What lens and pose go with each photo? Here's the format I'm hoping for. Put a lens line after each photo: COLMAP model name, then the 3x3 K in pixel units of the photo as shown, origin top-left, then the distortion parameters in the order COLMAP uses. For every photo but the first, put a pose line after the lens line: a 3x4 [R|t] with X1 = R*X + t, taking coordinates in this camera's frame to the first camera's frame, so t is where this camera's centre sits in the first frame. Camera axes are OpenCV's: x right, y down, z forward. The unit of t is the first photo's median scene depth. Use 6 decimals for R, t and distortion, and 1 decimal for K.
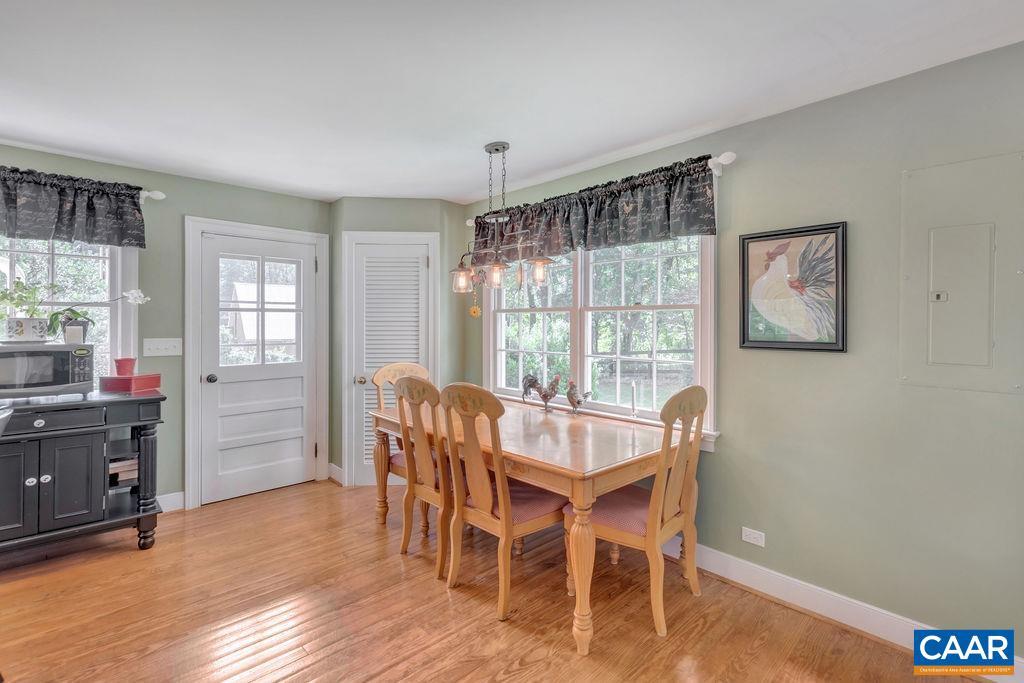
lens RADIAL K [[474.5, 0, 521.5], [0, 474.5, 325.4], [0, 0, 1]] dist [-0.002252, -0.000587]
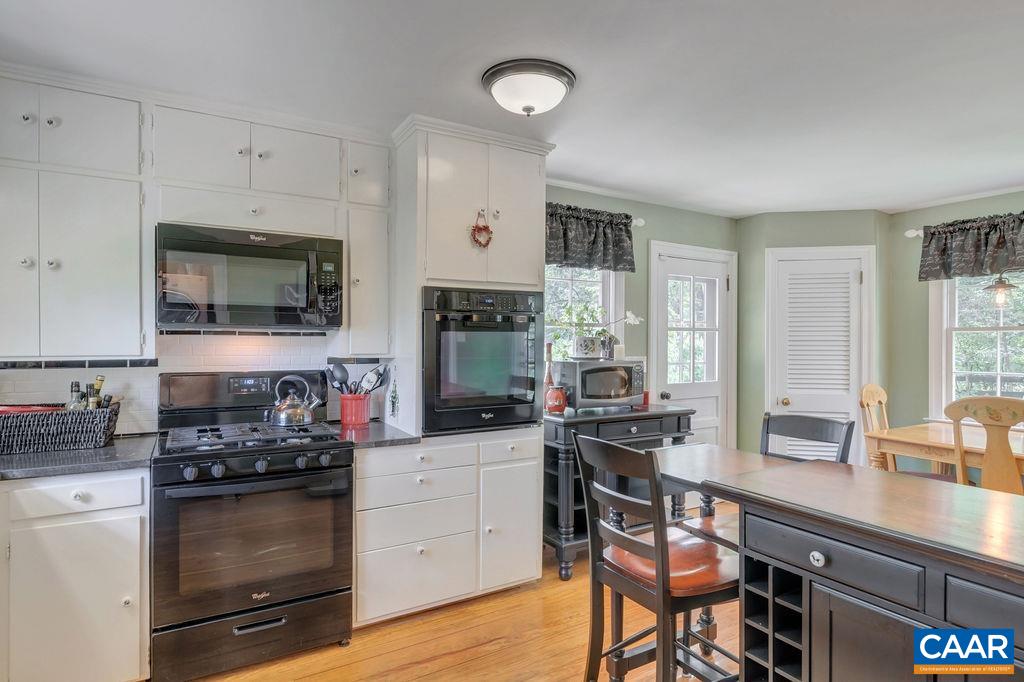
lens RADIAL K [[551.2, 0, 512.0], [0, 551.2, 341.0], [0, 0, 1]] dist [-0.001516, -0.000275]
pose [[0.971231, 0.001703, -0.238135, -0.811094], [-0.003243, 0.999976, -0.006075, 0.001595], [0.238119, 0.006672, 0.971213, -0.295215]]
